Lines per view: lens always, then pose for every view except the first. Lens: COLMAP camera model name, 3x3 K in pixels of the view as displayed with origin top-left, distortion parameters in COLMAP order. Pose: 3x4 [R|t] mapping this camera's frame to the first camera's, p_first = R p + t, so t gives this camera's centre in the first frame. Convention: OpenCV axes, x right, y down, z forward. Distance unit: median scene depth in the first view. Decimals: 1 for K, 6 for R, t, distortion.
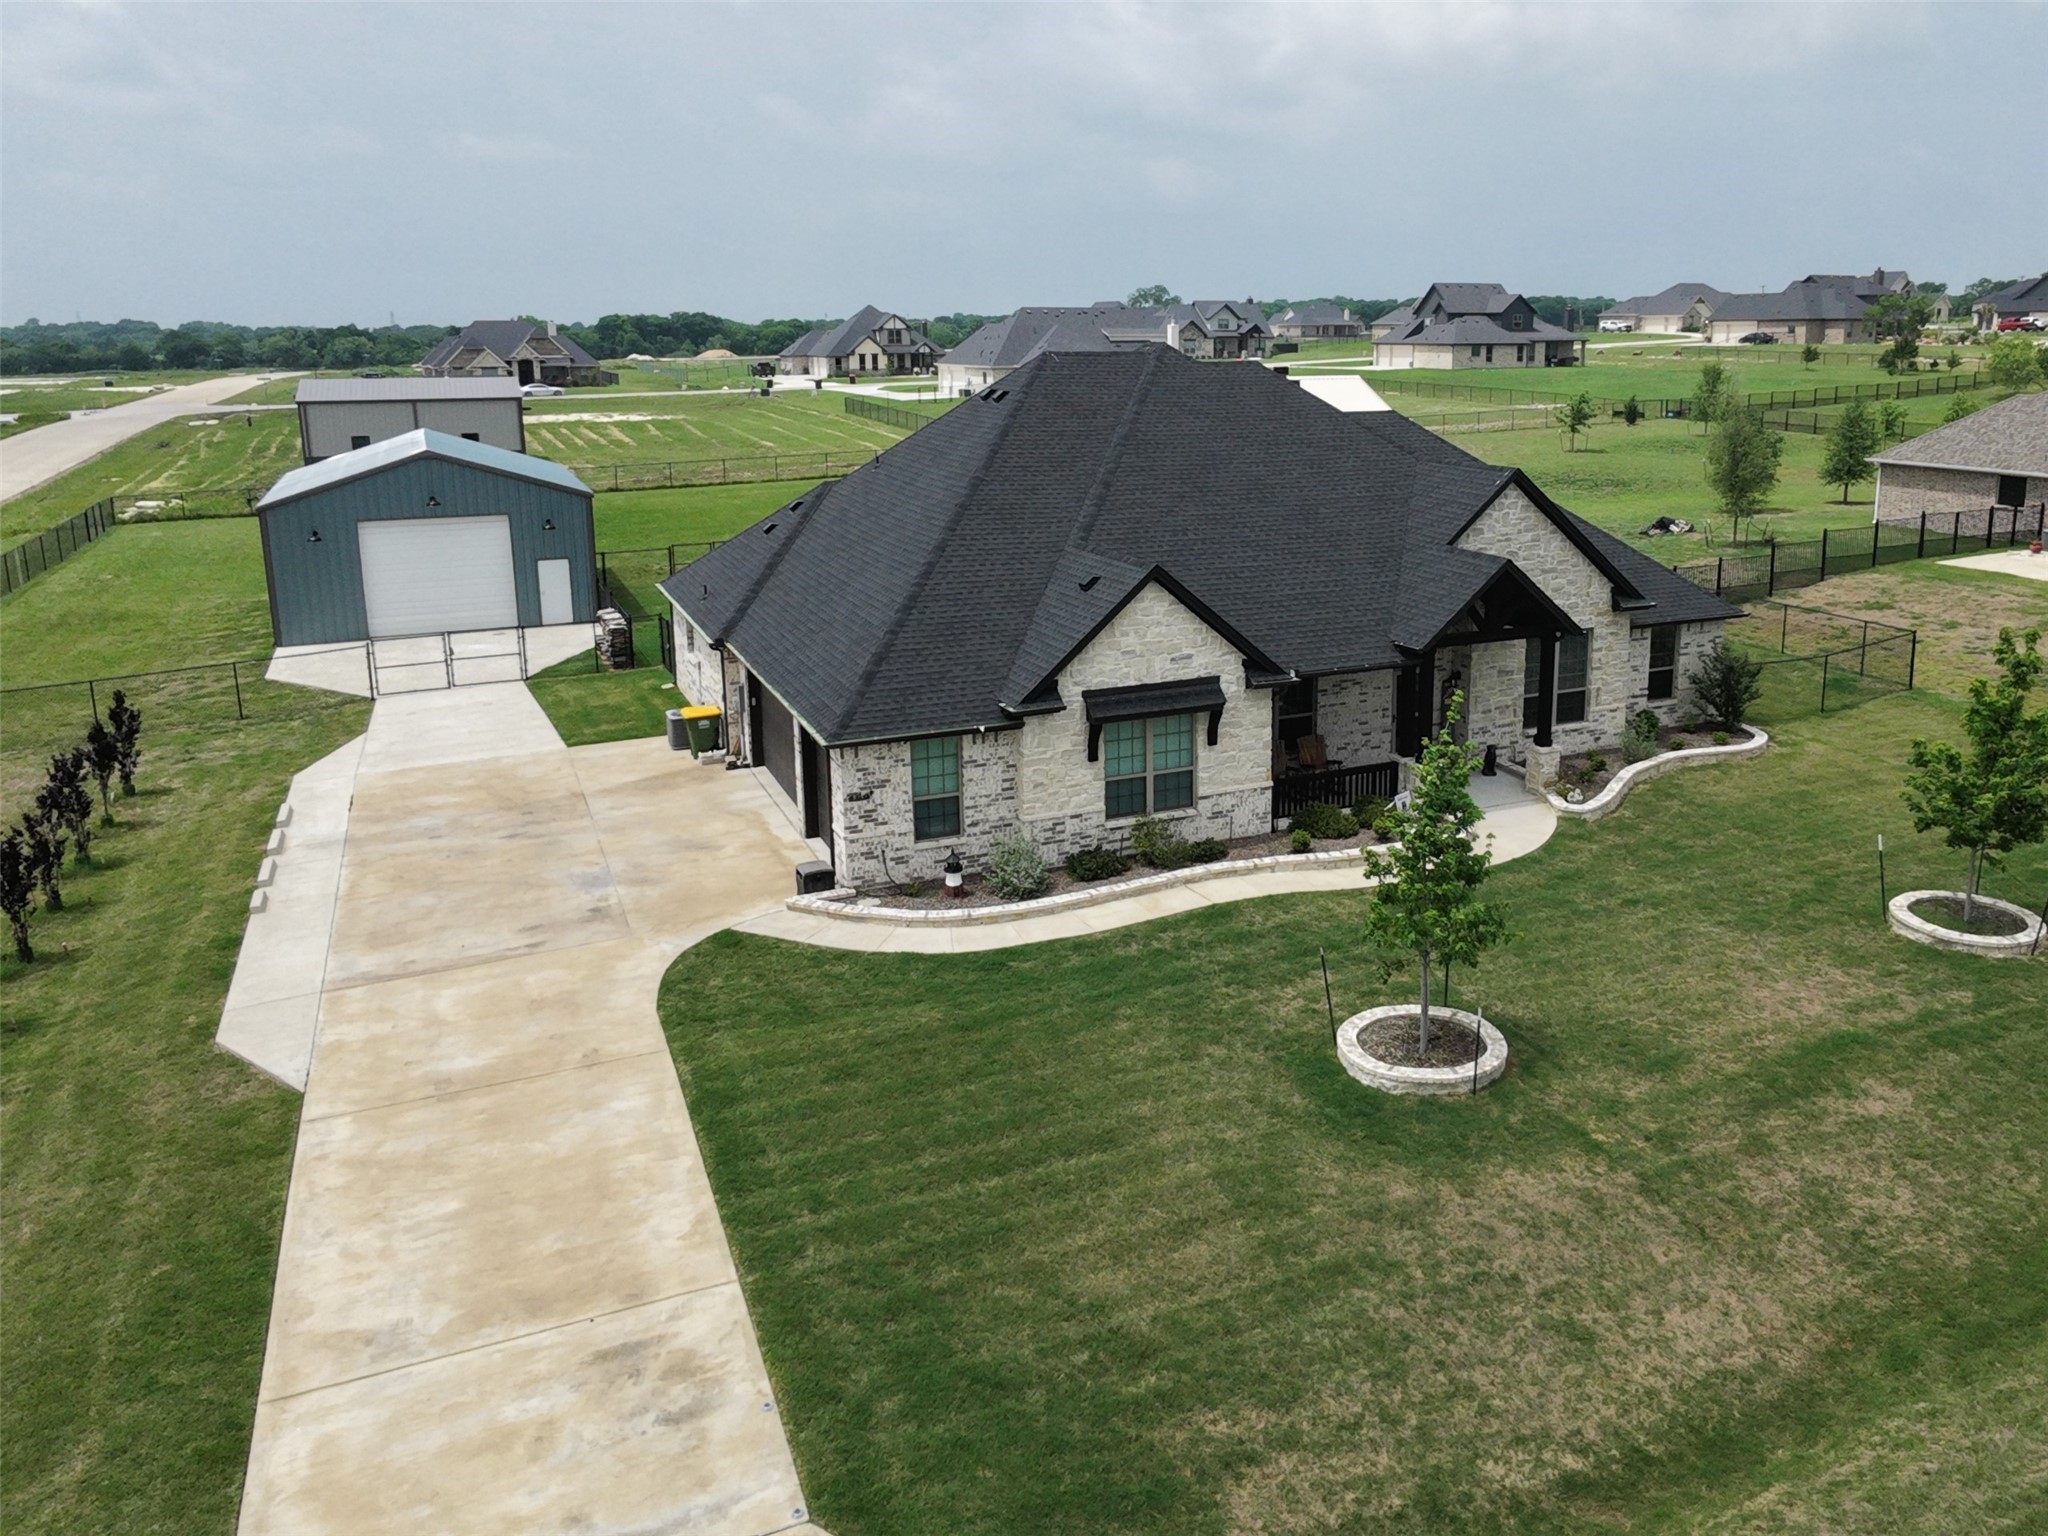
lens RADIAL K [[1532.1, 0, 1136.3], [0, 1532.1, 660.8], [0, 0, 1]] dist [0.033252, 0.001889]
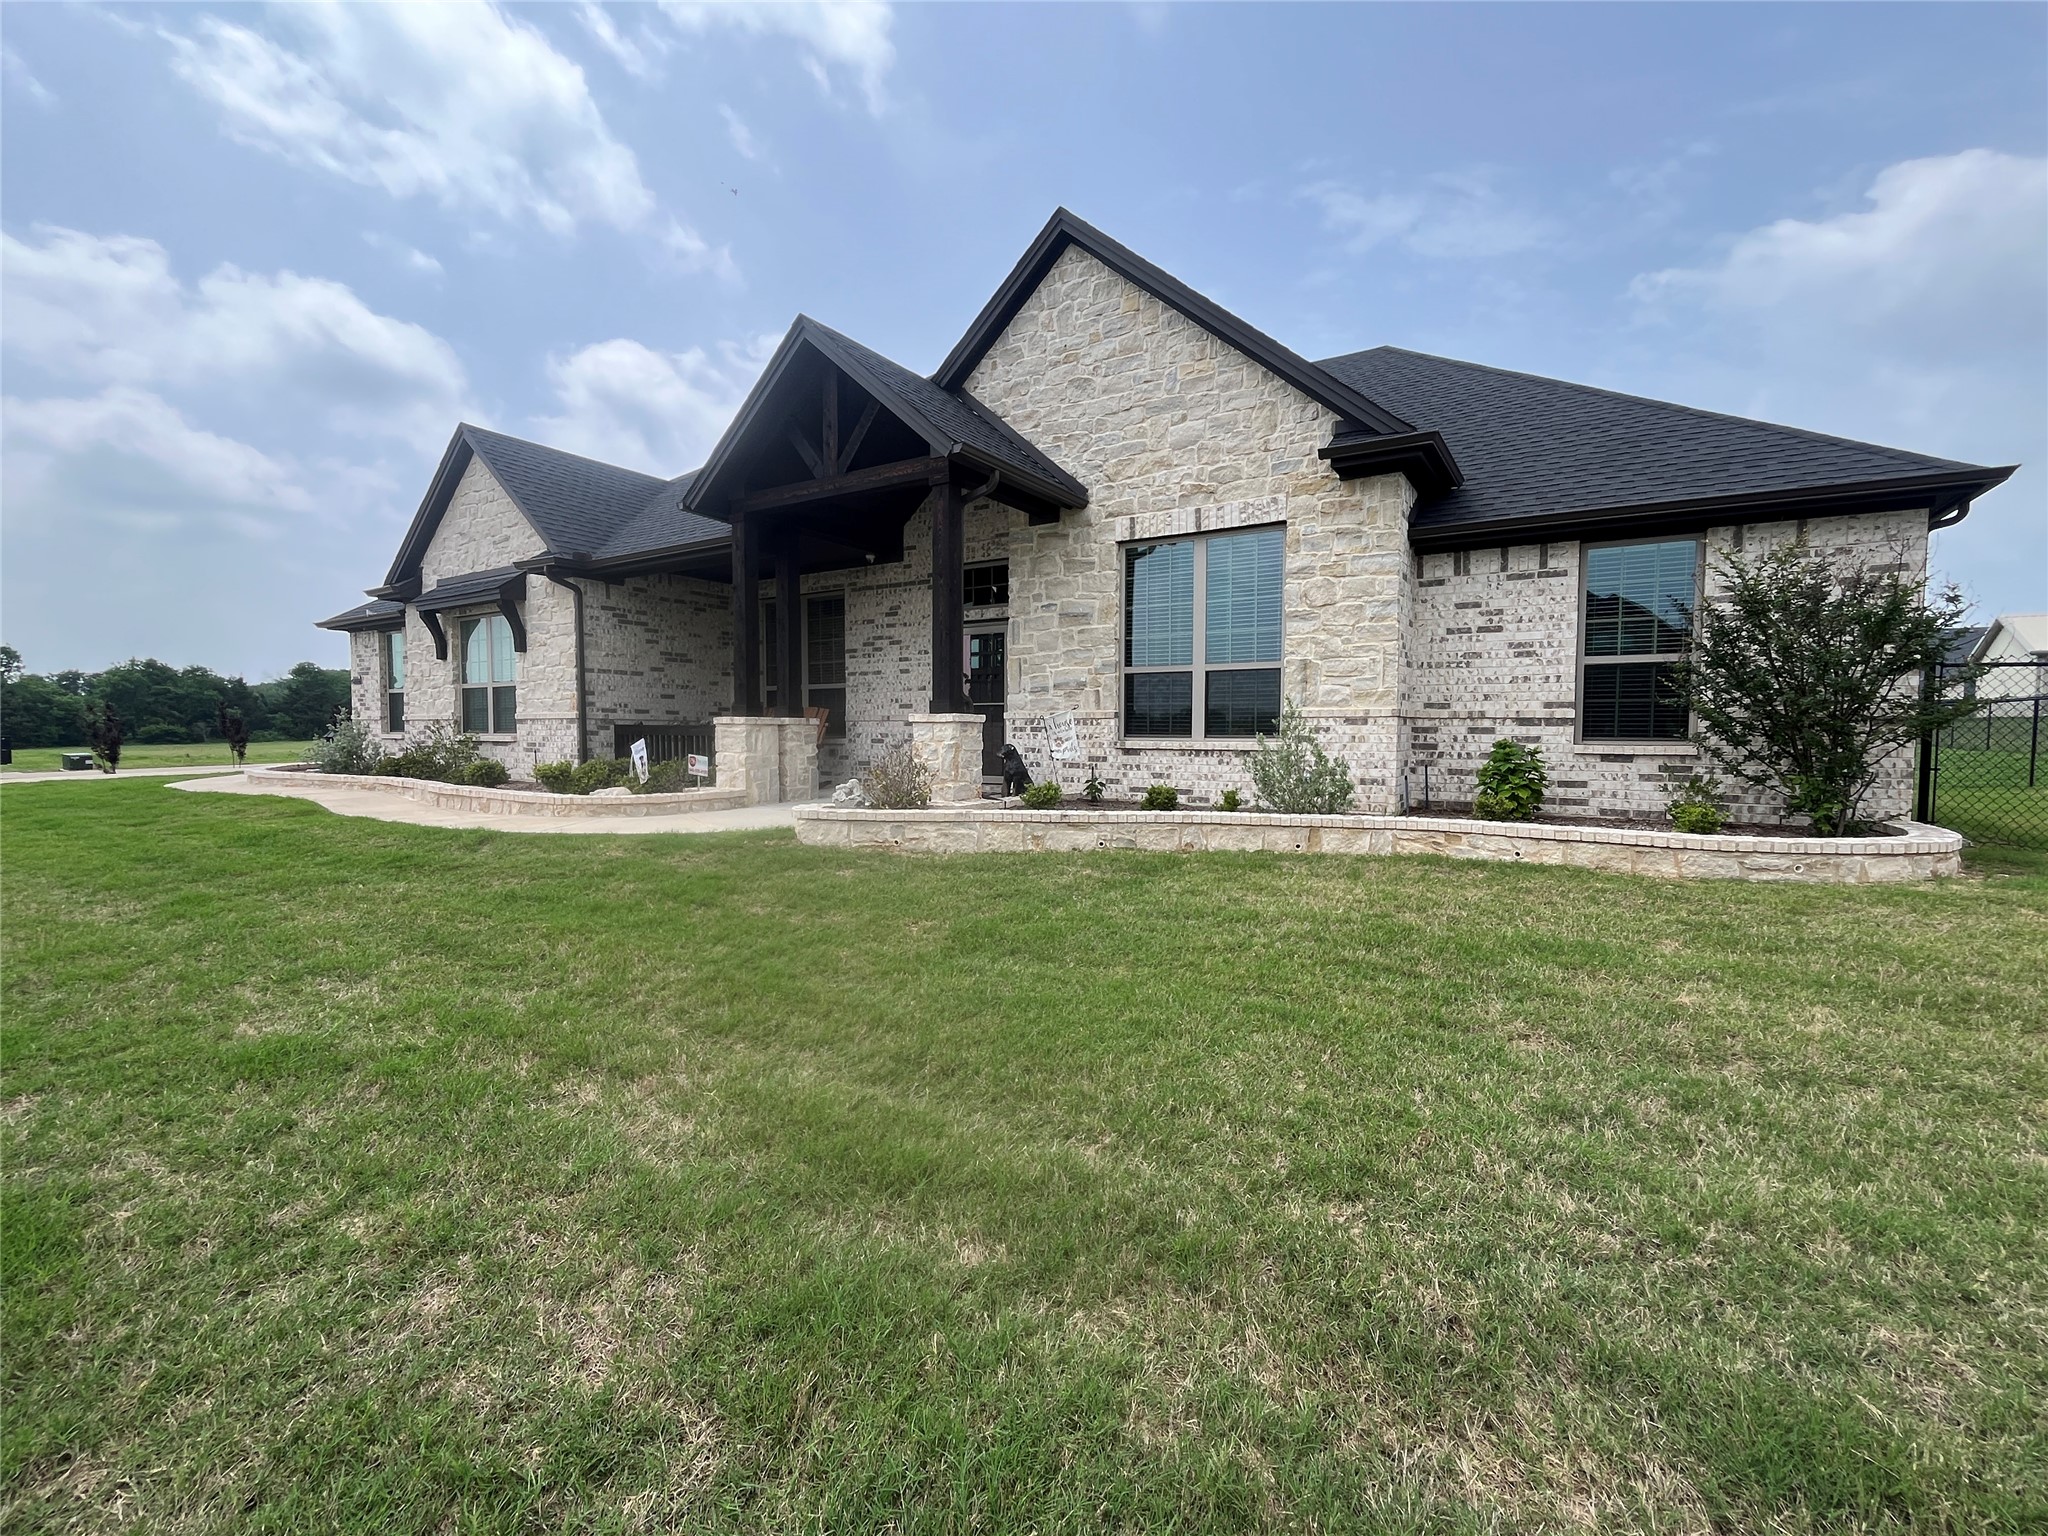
lens RADIAL K [[843.3, 0, 1031.3], [0, 843.3, 773.5], [0, 0, 1]] dist [-0.001365, -0.001273]
pose [[0.555055, 0.047830, -0.830437, 0.585541], [-0.183780, 0.980726, -0.066350, 0.101437], [0.811258, 0.189446, 0.553147, 1.032702]]
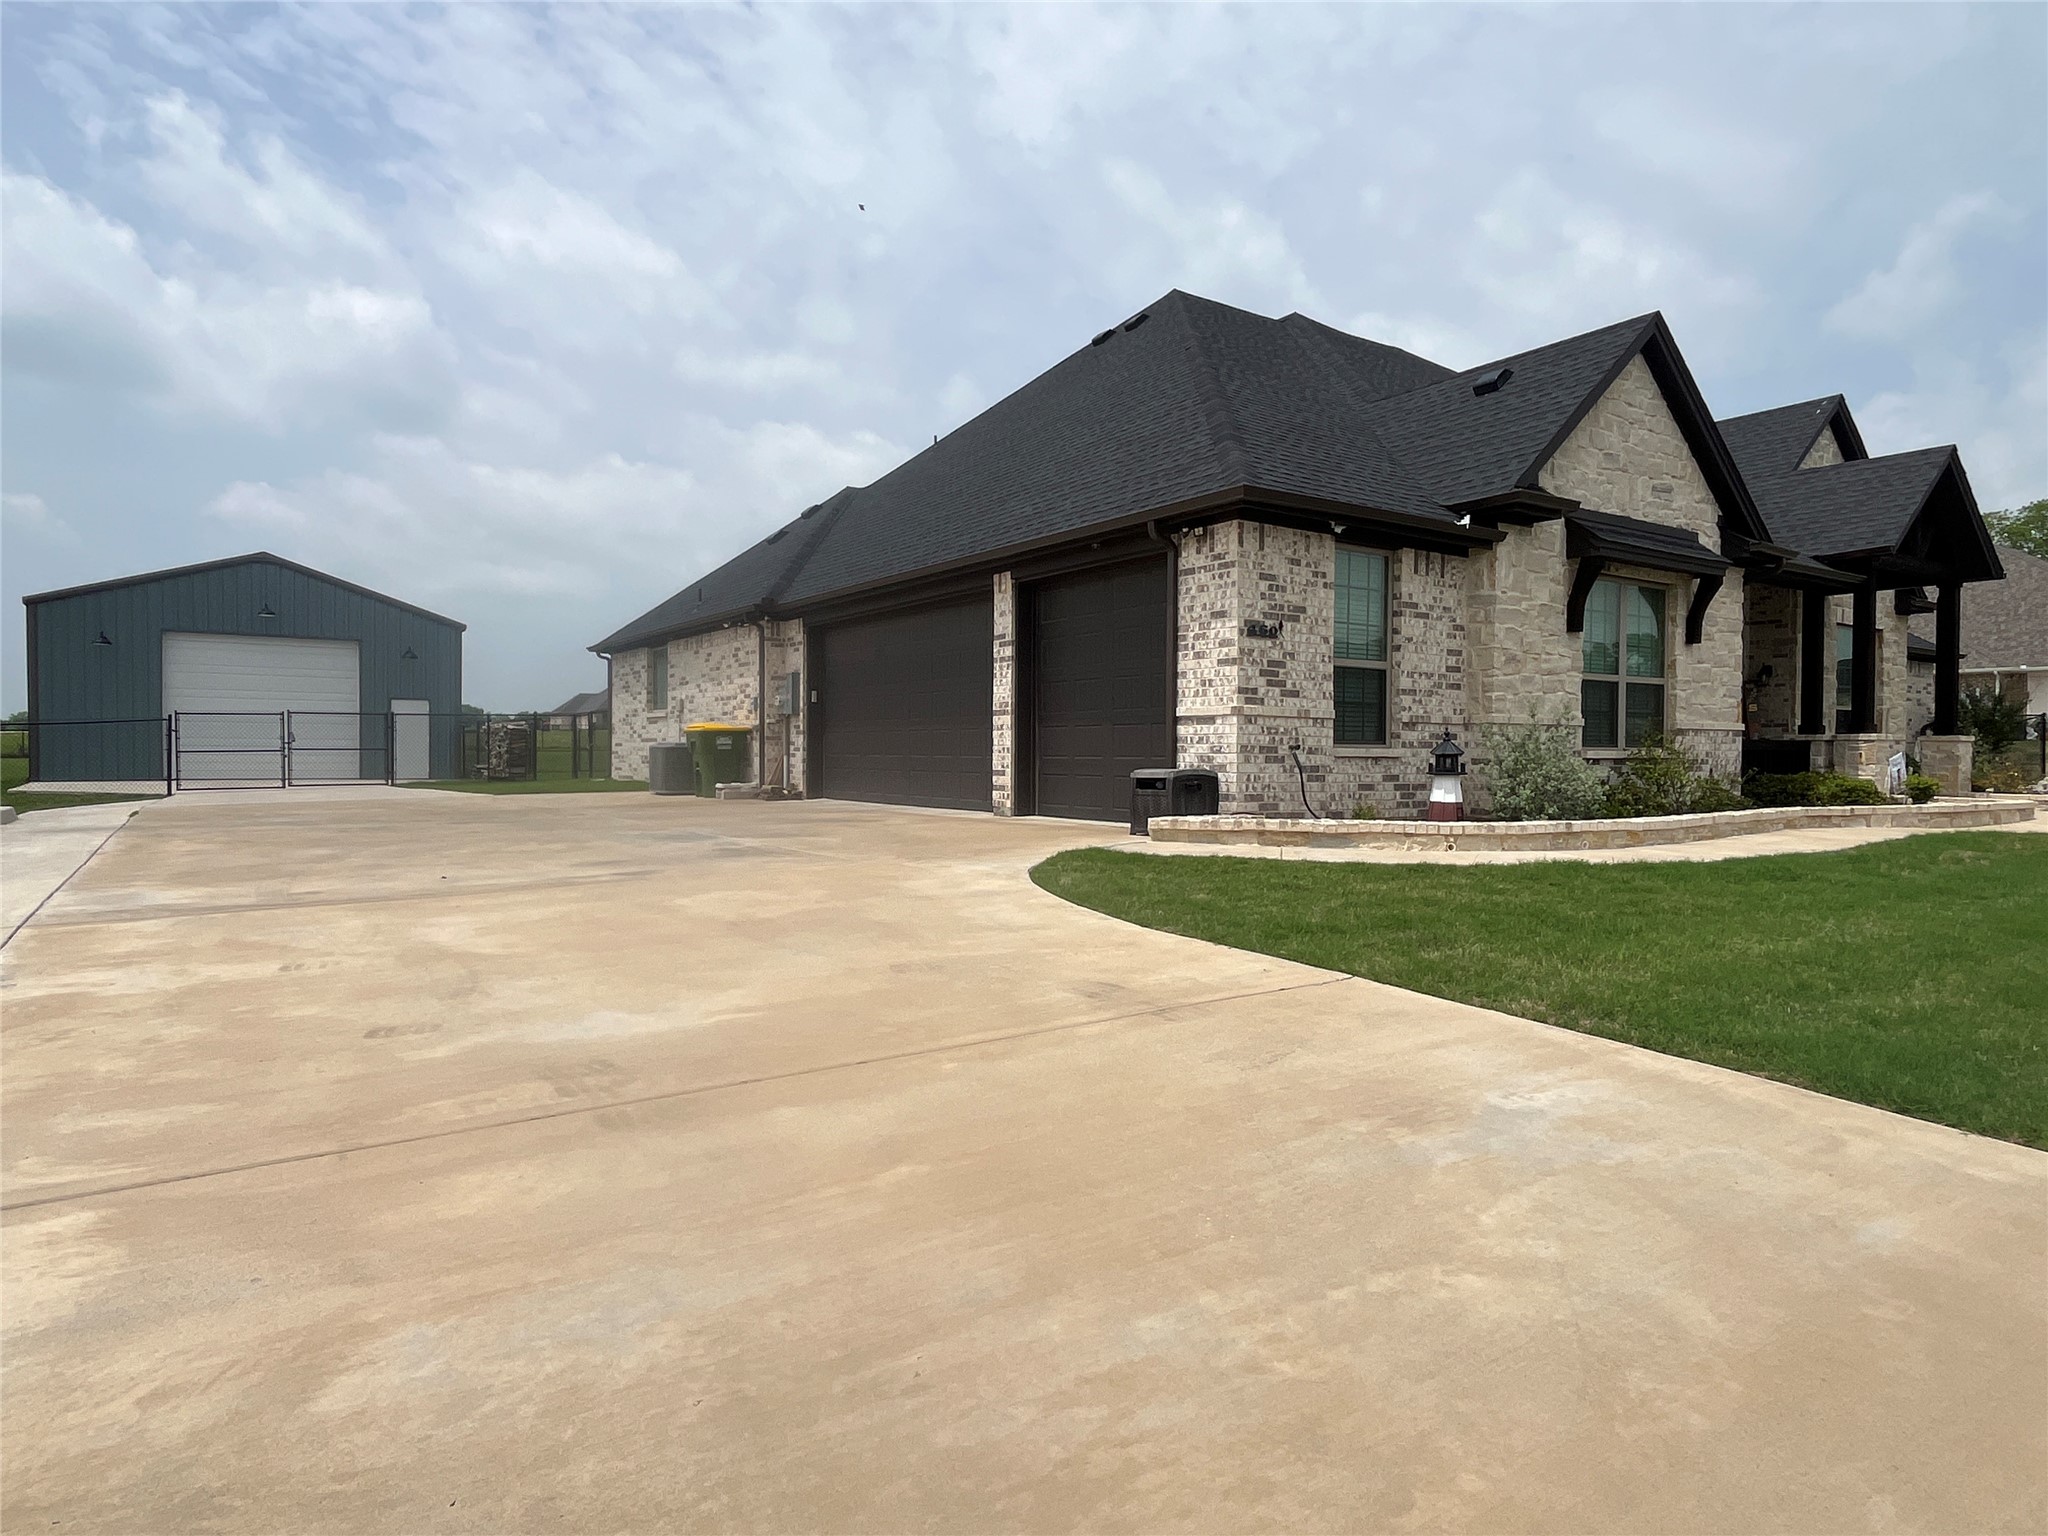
lens RADIAL K [[1206.2, 0, 1017.2], [0, 1206.2, 773.3], [0, 0, 1]] dist [0.000404, -0.003201]
pose [[0.985809, 0.010001, 0.167573, -0.314881], [0.021831, 0.982110, -0.187040, 0.200369], [-0.166446, 0.188044, 0.967954, 0.612610]]
